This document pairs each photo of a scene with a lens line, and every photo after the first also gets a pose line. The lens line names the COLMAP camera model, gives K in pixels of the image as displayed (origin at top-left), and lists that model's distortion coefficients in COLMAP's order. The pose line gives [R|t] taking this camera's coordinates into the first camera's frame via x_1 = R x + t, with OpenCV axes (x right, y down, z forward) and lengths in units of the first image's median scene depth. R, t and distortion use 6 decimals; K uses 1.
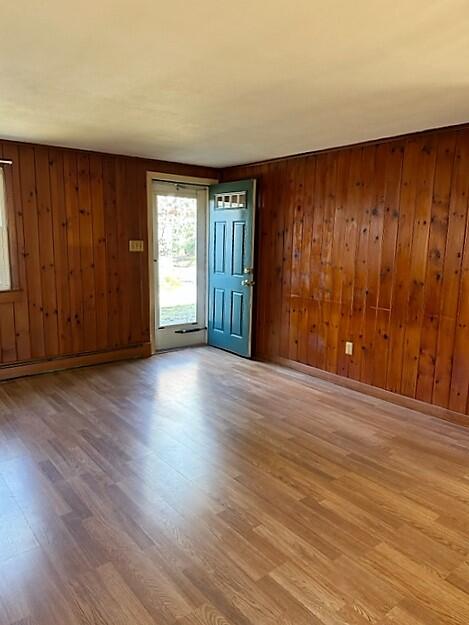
lens RADIAL K [[466.1, 0, 235.5], [0, 466.1, 313.7], [0, 0, 1]] dist [0.011957, -0.022049]
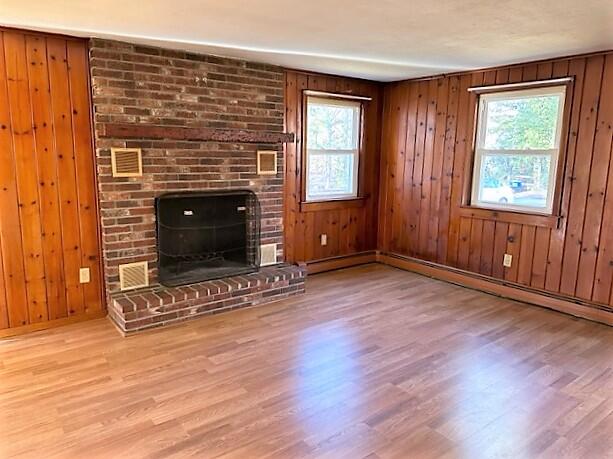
lens RADIAL K [[449.0, 0, 304.9], [0, 449.0, 228.6], [0, 0, 1]] dist [0.085718, -0.003913]
pose [[-0.015187, 0.163503, -0.986426, 0.454890], [-0.180347, 0.969912, 0.163542, -0.086306], [0.983486, 0.180383, 0.014757, 0.492985]]
